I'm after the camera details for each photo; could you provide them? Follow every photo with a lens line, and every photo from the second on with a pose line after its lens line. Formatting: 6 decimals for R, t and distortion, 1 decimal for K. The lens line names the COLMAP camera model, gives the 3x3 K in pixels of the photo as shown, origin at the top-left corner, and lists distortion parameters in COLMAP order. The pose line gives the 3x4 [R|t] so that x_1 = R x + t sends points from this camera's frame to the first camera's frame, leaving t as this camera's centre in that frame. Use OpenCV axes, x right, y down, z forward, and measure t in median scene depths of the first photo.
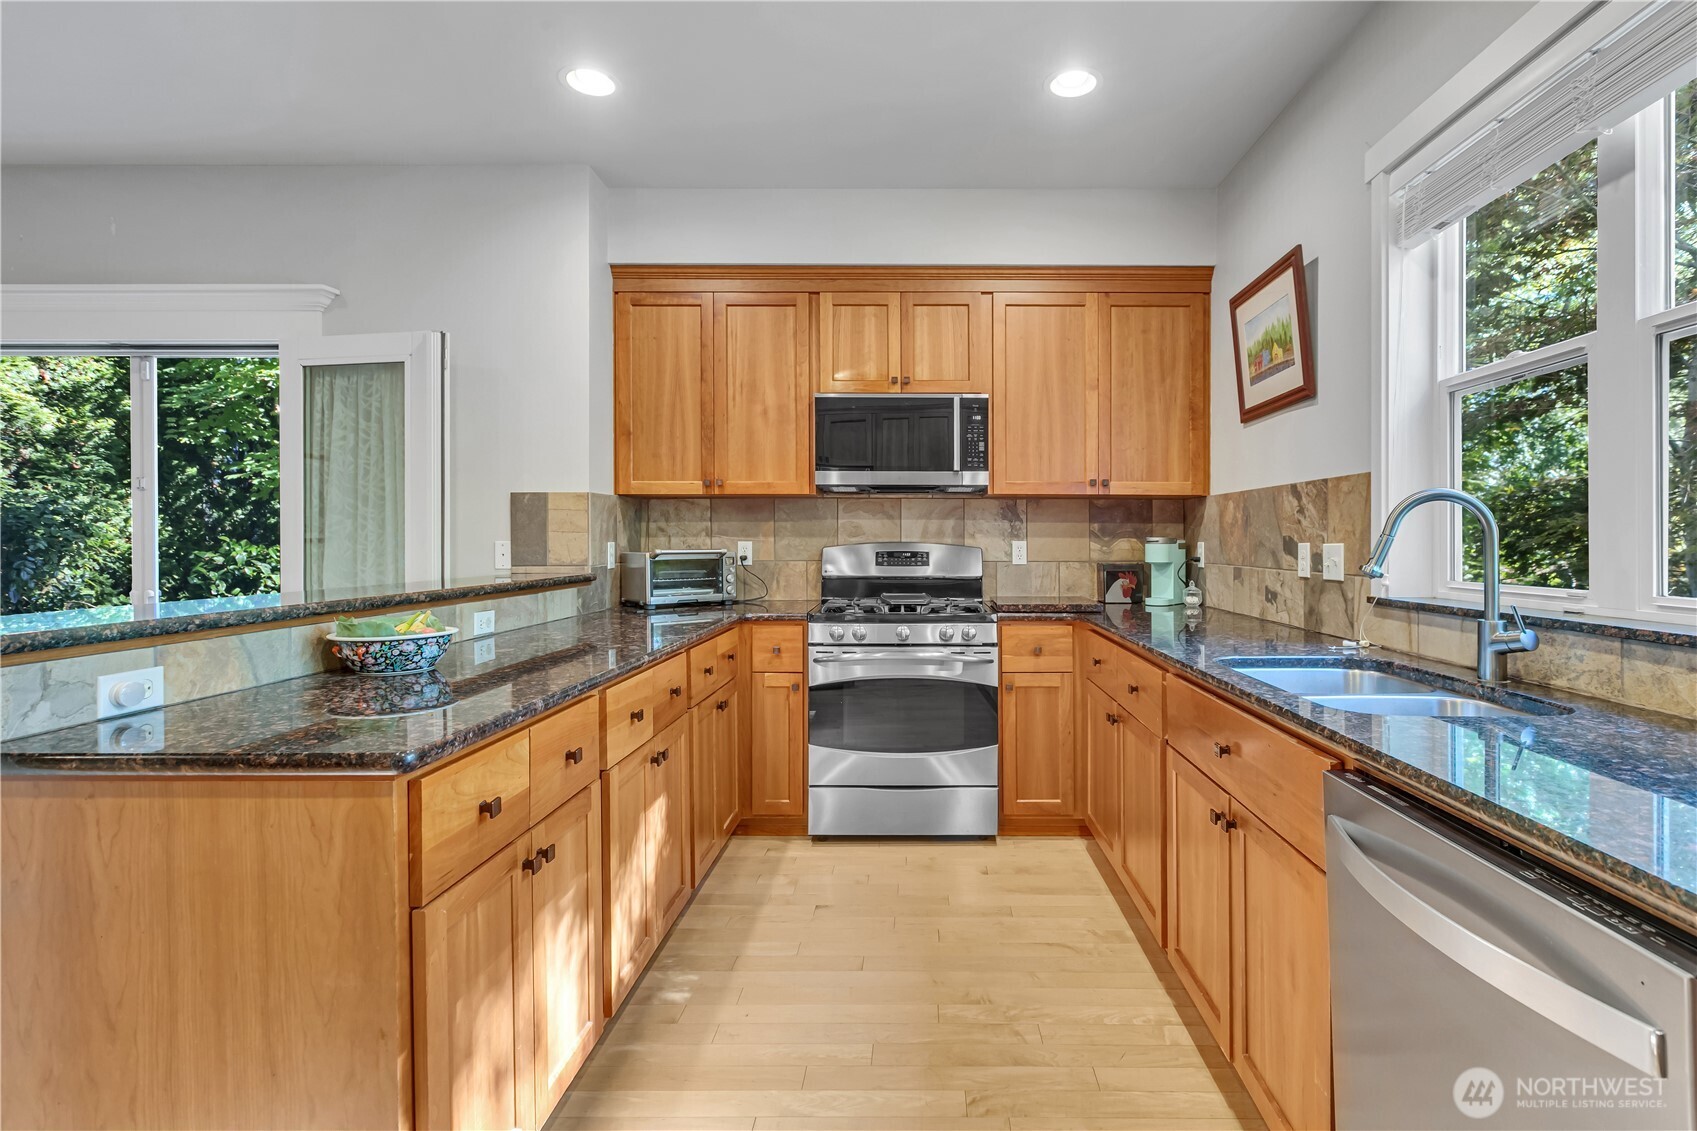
lens RADIAL K [[780.8, 0, 855.0], [0, 780.8, 548.0], [0, 0, 1]] dist [0.006055, -0.001642]
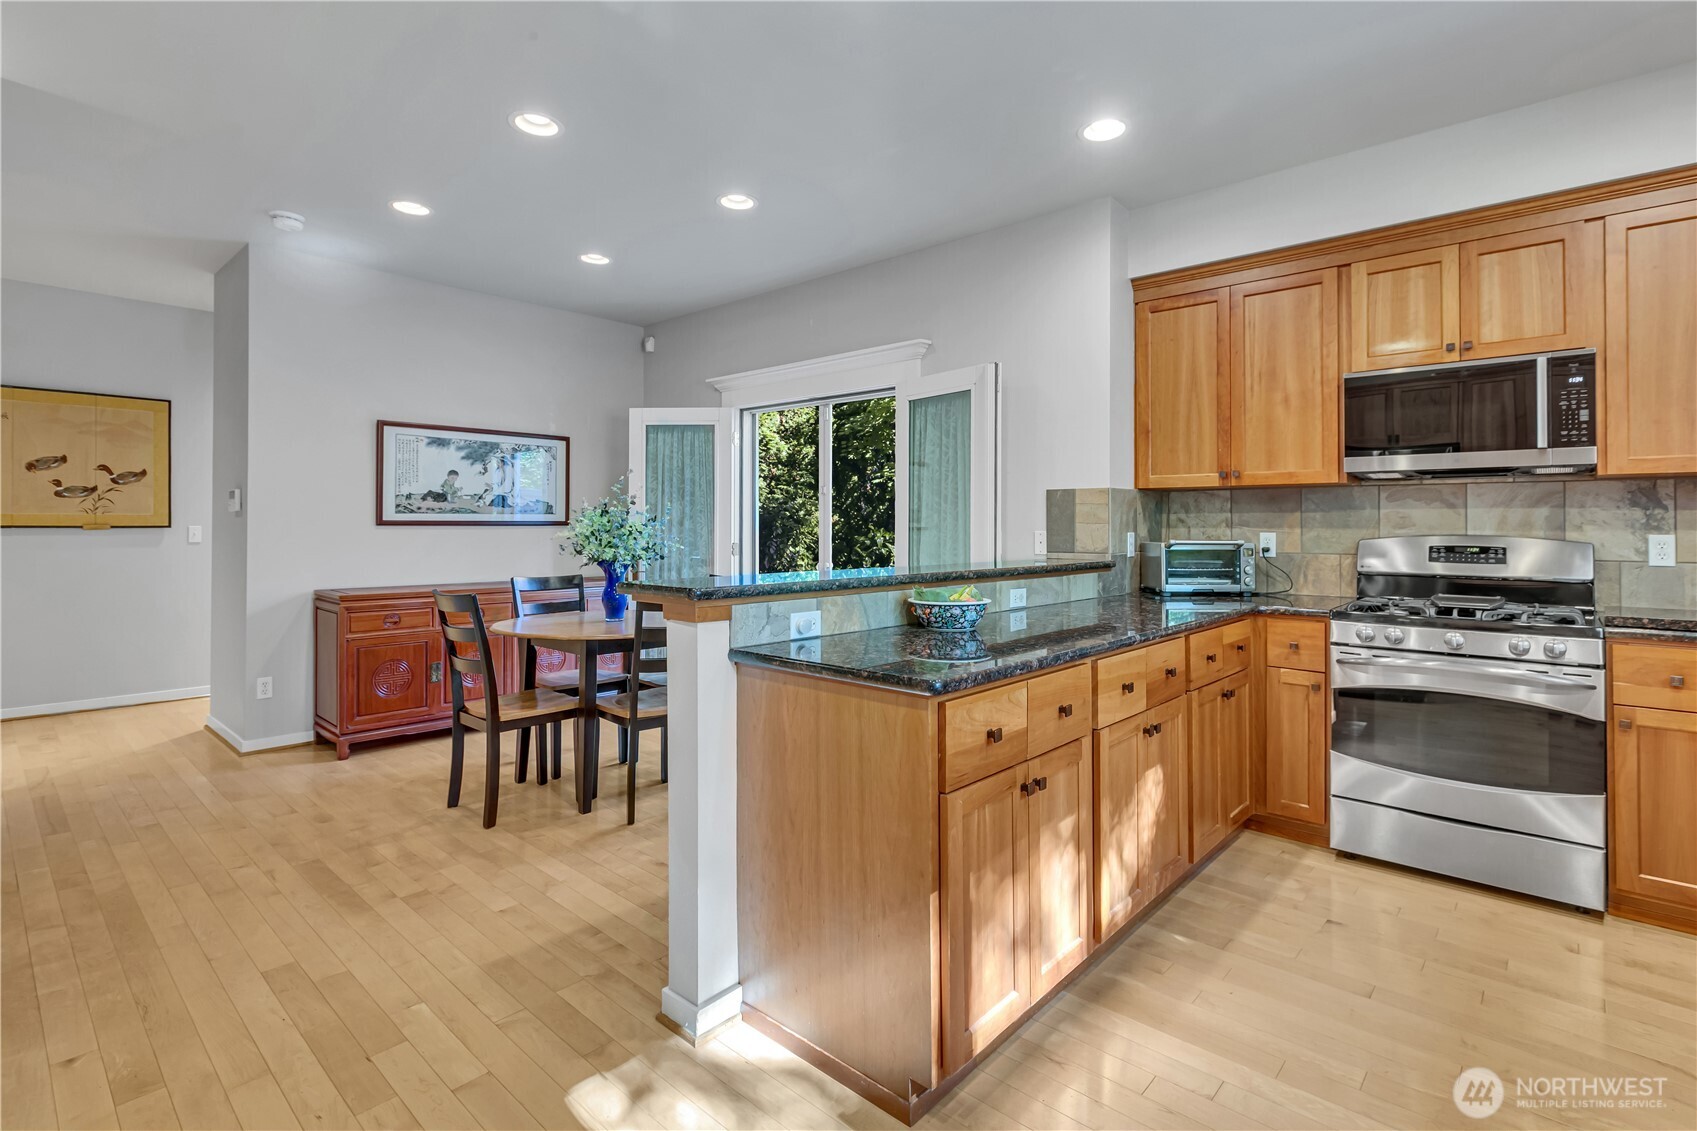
lens RADIAL K [[780.8, 0, 832.6], [0, 780.8, 528.7], [0, 0, 1]] dist [0.006055, -0.001642]
pose [[0.734434, 0.003890, -0.678669, 0.137924], [-0.009299, 0.999947, -0.004332, -0.004508], [0.678616, 0.009493, 0.734432, -0.095584]]
